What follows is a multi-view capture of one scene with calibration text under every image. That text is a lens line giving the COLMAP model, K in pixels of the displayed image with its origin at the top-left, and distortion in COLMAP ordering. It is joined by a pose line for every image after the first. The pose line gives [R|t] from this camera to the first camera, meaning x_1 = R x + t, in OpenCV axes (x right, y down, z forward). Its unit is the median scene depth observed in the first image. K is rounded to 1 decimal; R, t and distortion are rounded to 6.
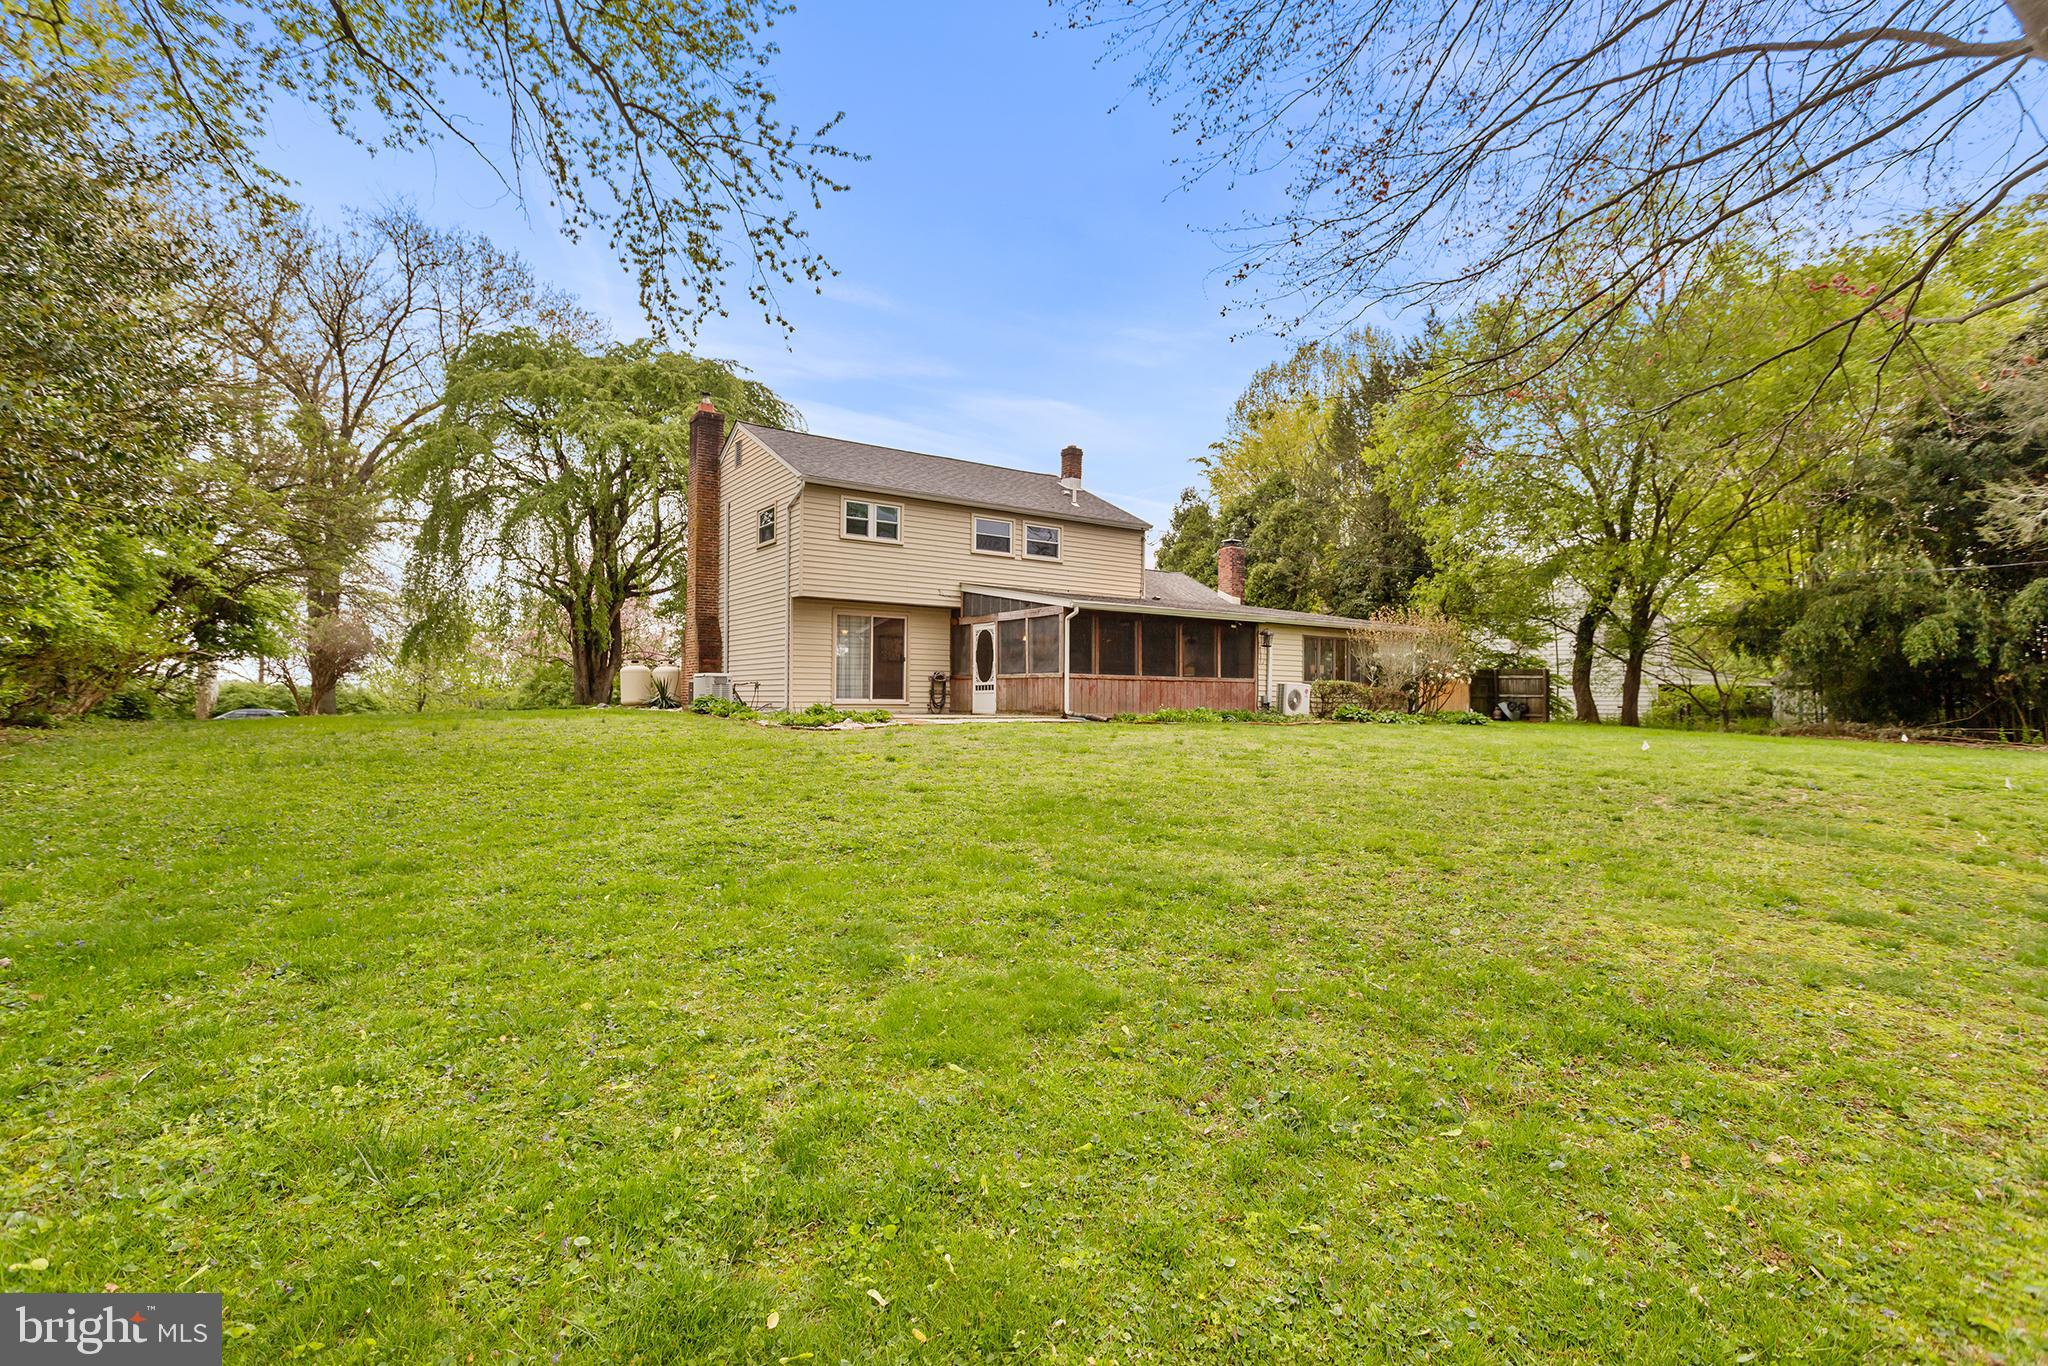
lens RADIAL K [[992.9, 0, 1024.0], [0, 992.9, 683.0], [0, 0, 1]] dist [0.000033, -0.000312]
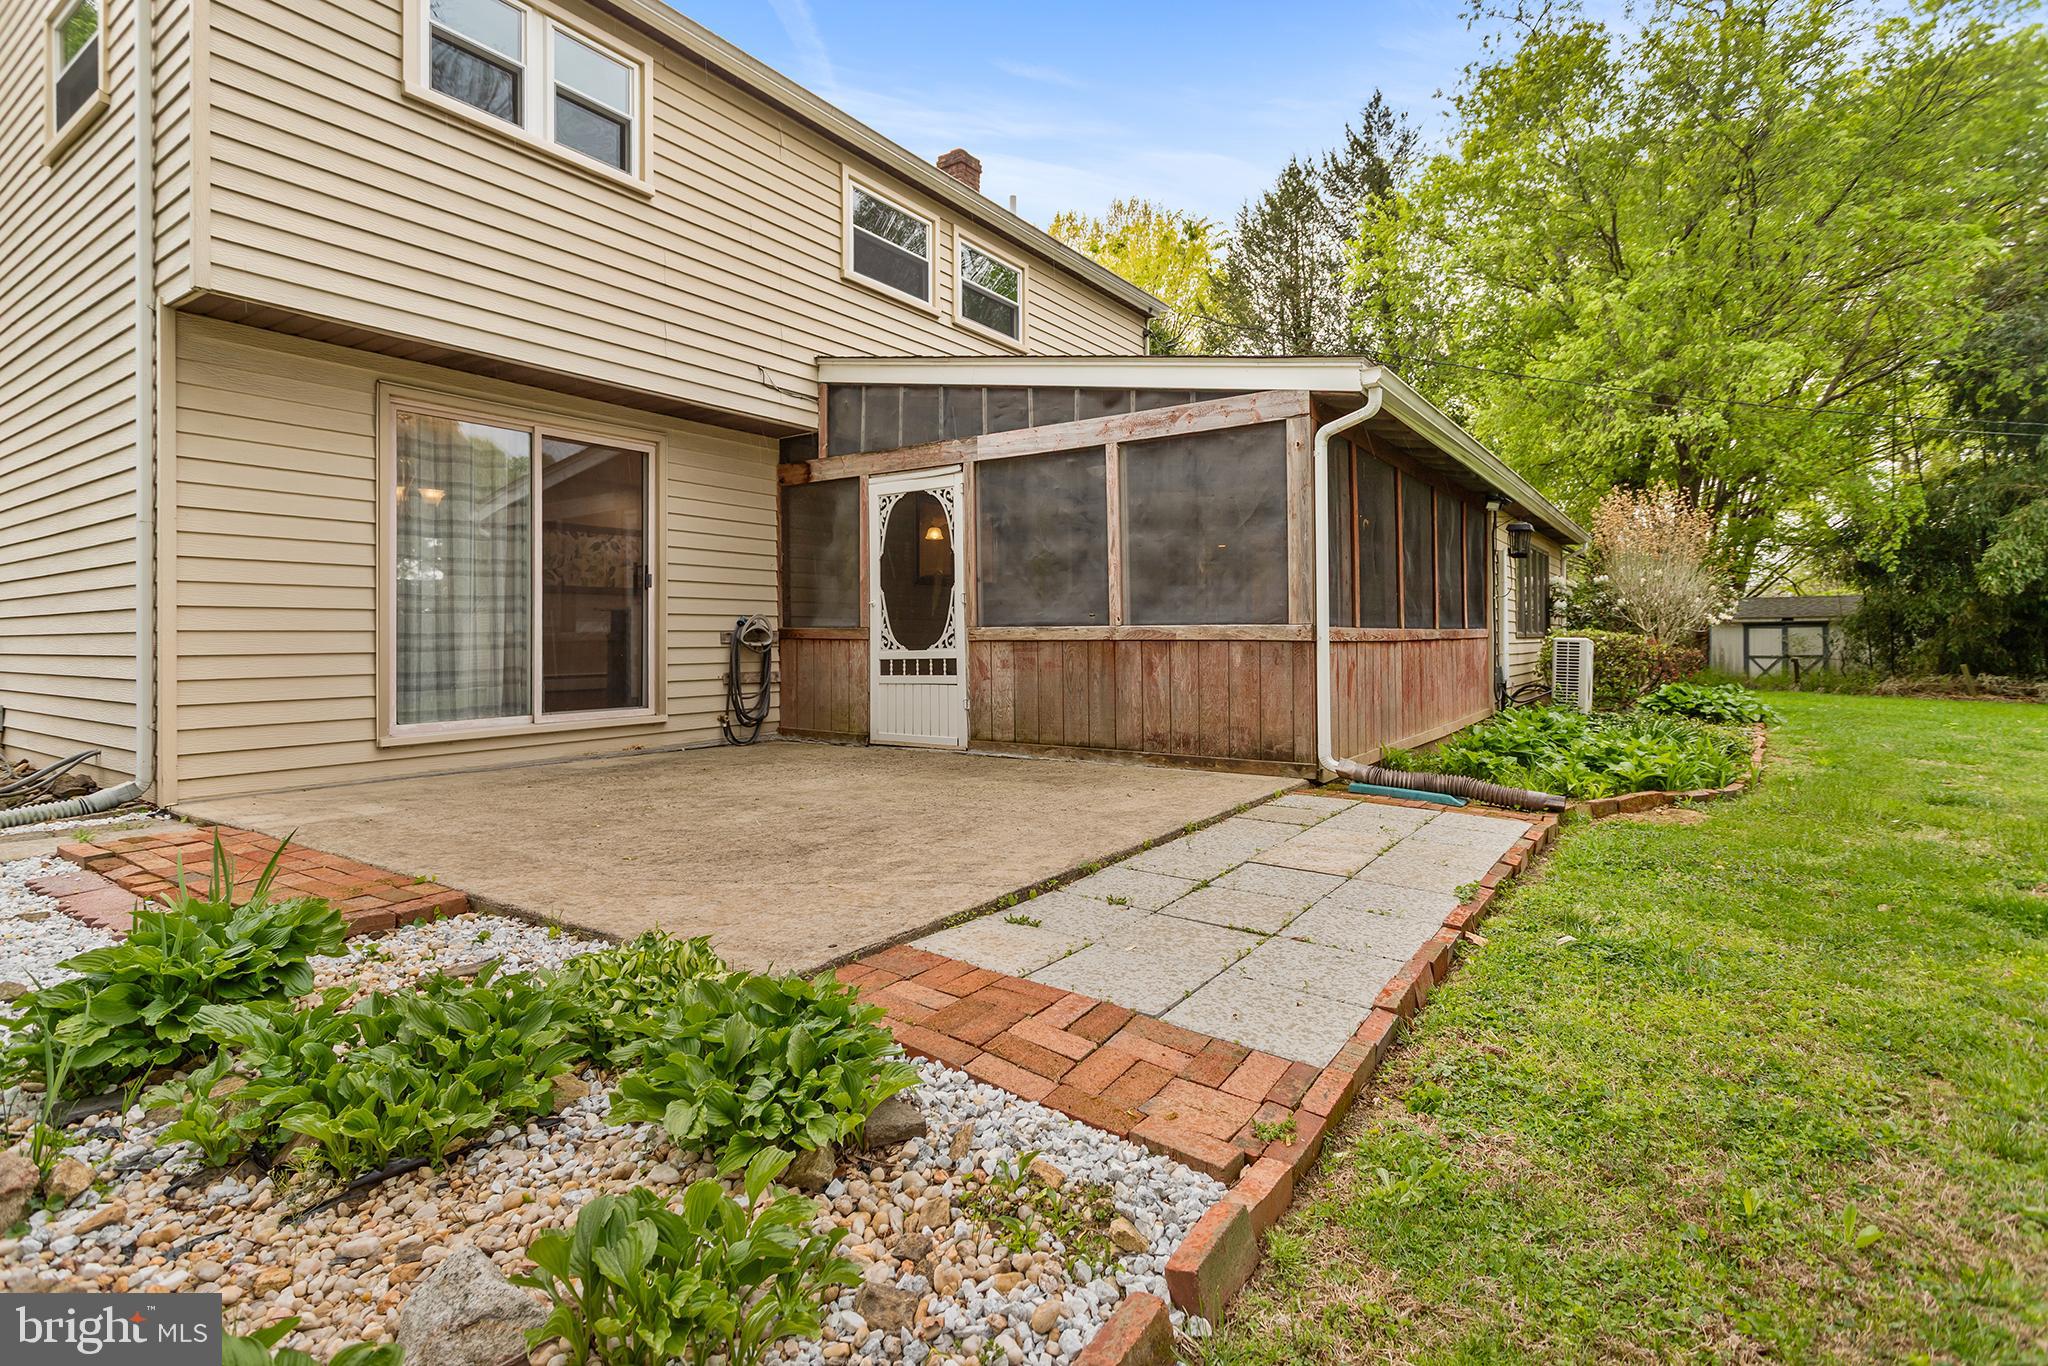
lens RADIAL K [[997.0, 0, 1018.0], [0, 997.0, 621.9], [0, 0, 1]] dist [0.000025, -0.000069]
pose [[0.936594, -0.009051, 0.350299, -0.122422], [0.007876, 0.999958, 0.004780, -0.011324], [-0.350327, -0.001718, 0.936626, 0.667954]]
